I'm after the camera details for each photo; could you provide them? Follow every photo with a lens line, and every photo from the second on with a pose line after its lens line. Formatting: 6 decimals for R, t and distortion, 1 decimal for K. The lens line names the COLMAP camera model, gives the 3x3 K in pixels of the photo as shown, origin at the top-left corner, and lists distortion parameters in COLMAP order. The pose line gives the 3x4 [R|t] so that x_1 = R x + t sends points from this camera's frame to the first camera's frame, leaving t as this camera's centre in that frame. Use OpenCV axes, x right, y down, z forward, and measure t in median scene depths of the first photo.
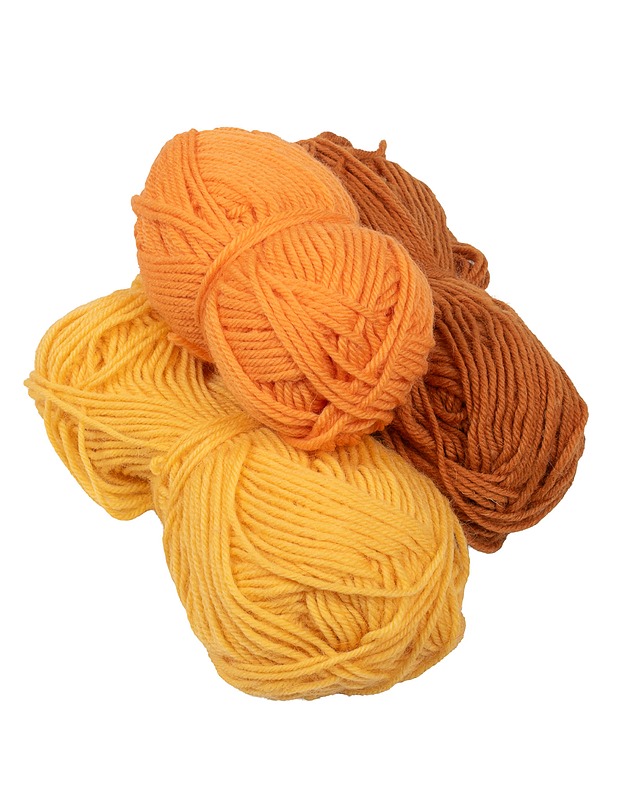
lens RADIAL K [[1467.1, 0, 307.6], [0, 1467.1, 394.0], [0, 0, 1]] dist [-0.070835, 0.000000]
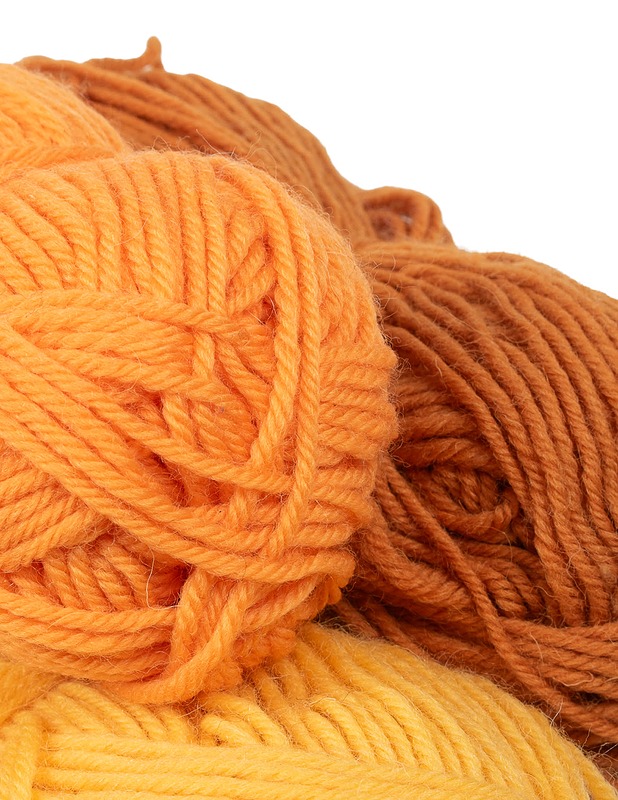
lens RADIAL K [[2924.9, 0, 315.6], [0, 2924.9, 401.9], [0, 0, 1]] dist [0.004326, 0.000000]
pose [[0.950520, -0.303279, 0.067335, 0.006729], [0.306708, 0.950587, -0.048098, 0.010445], [-0.049421, 0.066370, 0.996570, 0.193505]]
